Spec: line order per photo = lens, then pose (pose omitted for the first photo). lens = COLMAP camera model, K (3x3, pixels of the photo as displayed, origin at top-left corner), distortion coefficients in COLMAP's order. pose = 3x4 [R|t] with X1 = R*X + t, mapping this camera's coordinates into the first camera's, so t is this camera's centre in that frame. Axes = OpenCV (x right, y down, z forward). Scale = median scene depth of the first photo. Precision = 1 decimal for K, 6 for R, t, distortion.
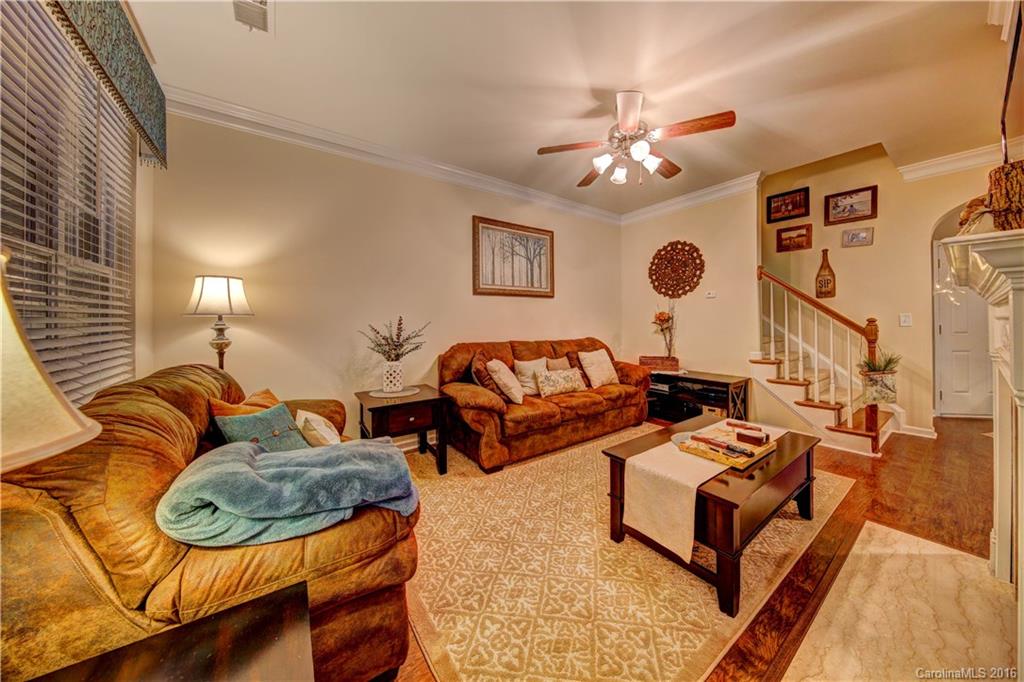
lens RADIAL K [[329.3, 0, 518.6], [0, 329.3, 319.9], [0, 0, 1]] dist [-0.001534, -0.000202]
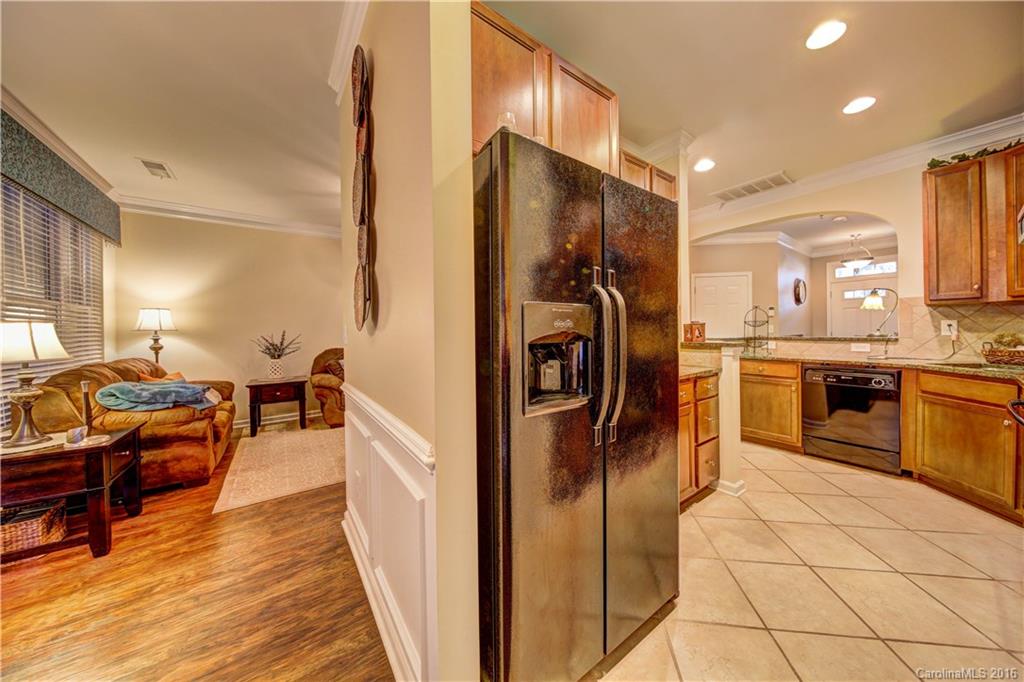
lens RADIAL K [[323.7, 0, 512.4], [0, 323.7, 333.9], [0, 0, 1]] dist [0.000162, 0.000006]
pose [[0.999988, -0.004929, 0.000695, 1.090253], [0.004922, 0.999939, 0.009885, -0.007153], [-0.000744, -0.009881, 0.999951, -0.792626]]
